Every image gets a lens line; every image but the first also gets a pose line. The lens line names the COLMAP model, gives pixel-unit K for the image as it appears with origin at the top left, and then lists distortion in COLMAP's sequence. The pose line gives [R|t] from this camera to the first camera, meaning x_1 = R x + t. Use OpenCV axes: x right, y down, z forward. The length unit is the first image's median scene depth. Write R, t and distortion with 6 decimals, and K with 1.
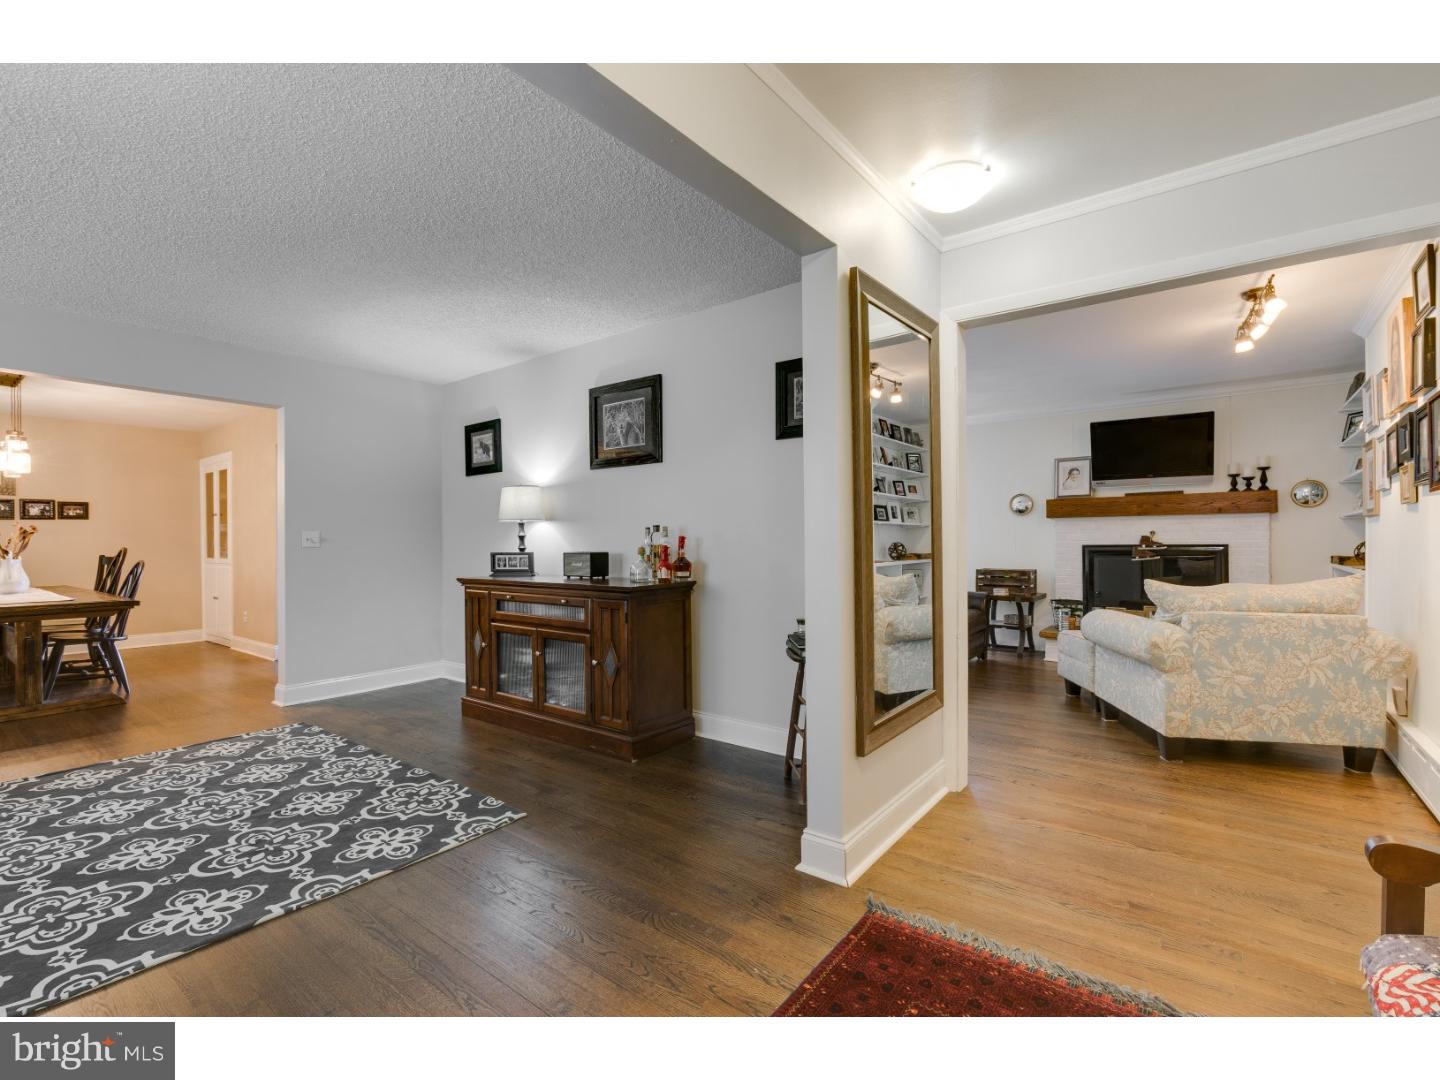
lens RADIAL K [[653.3, 0, 721.9], [0, 653.3, 543.9], [0, 0, 1]] dist [-0.002858, -0.000554]
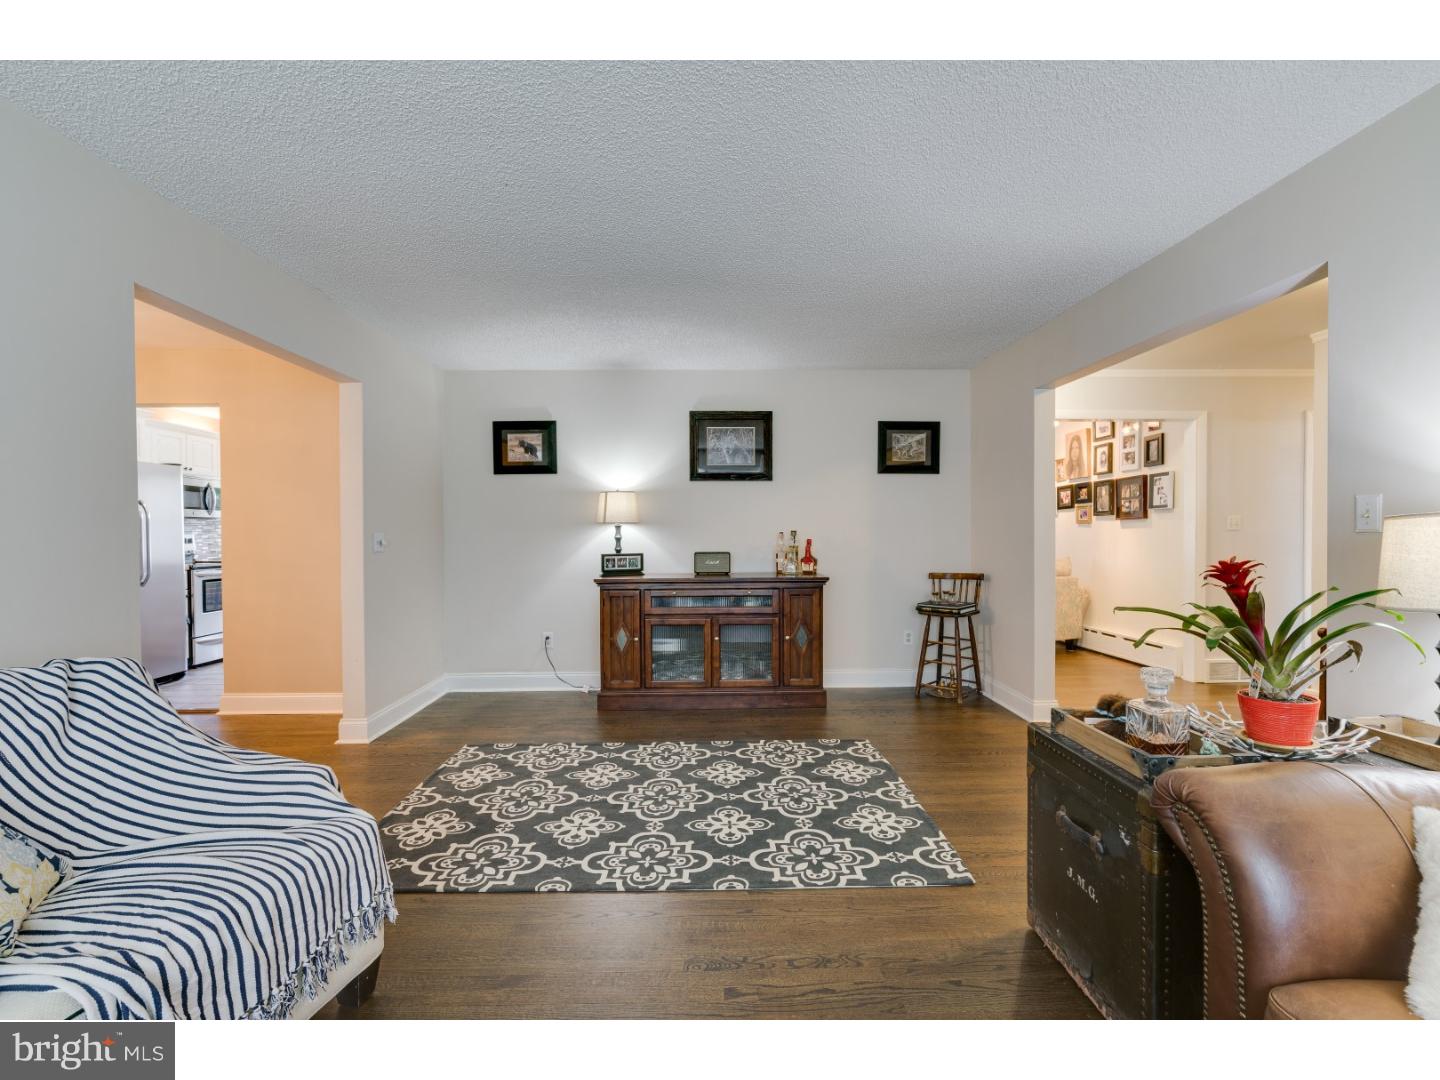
lens RADIAL K [[645.6, 0, 717.7], [0, 645.6, 543.7], [0, 0, 1]] dist [-0.001550, -0.000313]
pose [[0.777228, -0.007699, 0.629173, -0.807871], [0.002890, 0.999958, 0.008666, -0.011221], [-0.629213, -0.004917, 0.777217, 0.073544]]
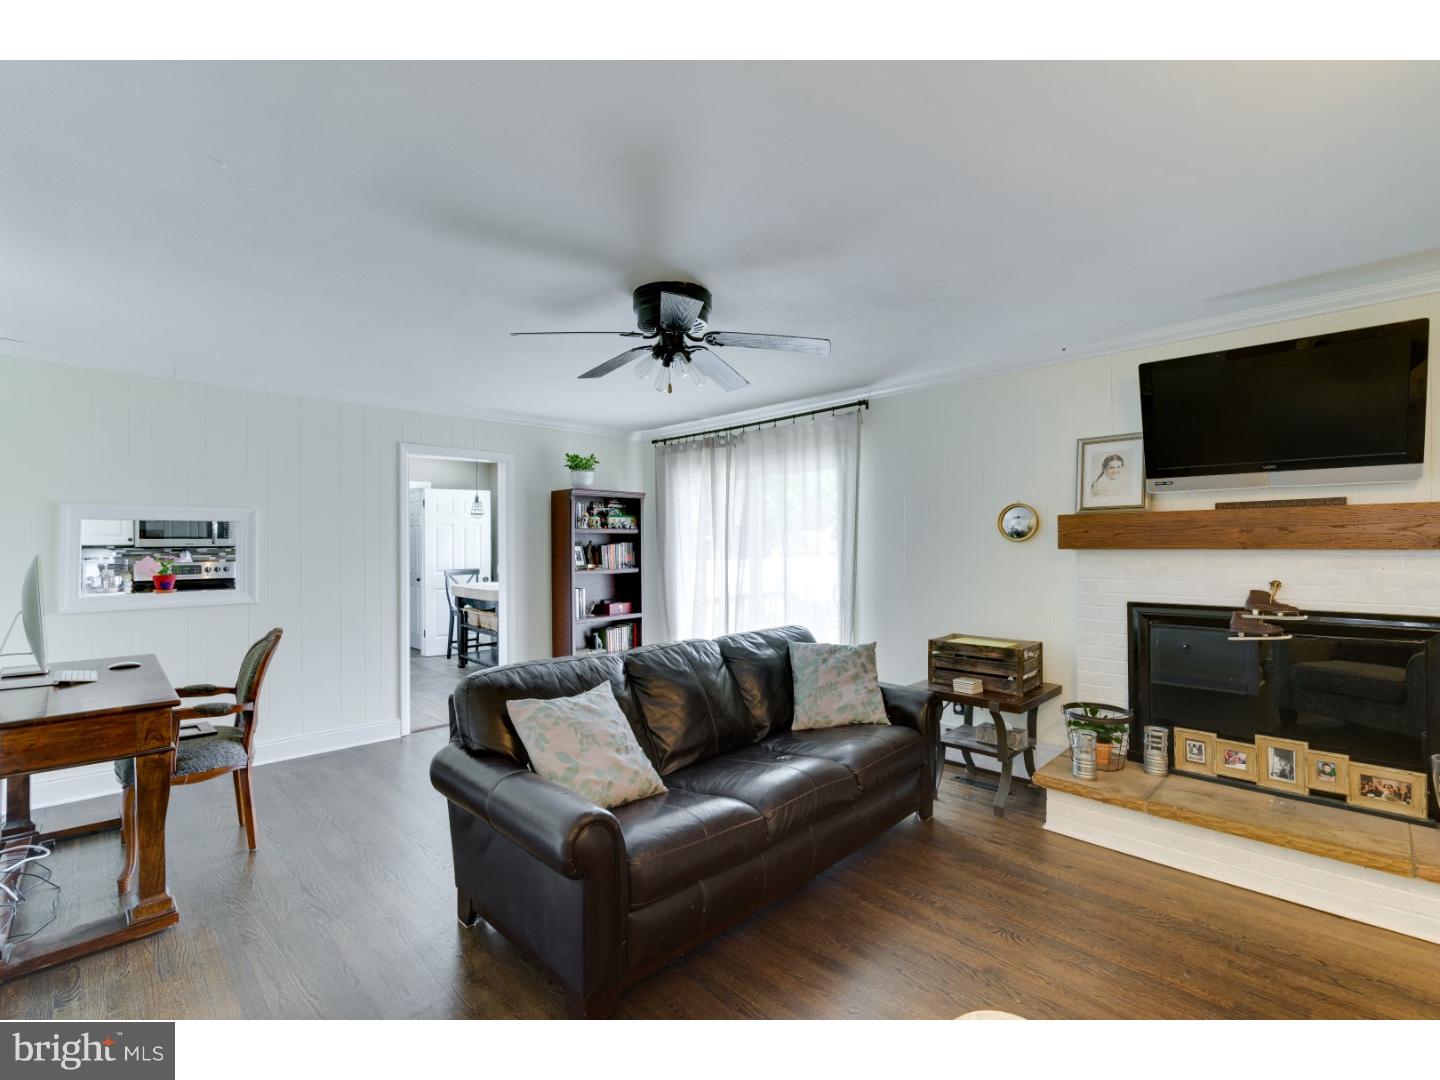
lens RADIAL K [[645.6, 0, 717.7], [0, 645.6, 543.7], [0, 0, 1]] dist [-0.001550, -0.000313]
pose [[0.991695, -0.000478, -0.128614, 0.391875], [0.000506, 1.000000, 0.000186, -0.060592], [0.128614, -0.000249, 0.991695, 0.594784]]
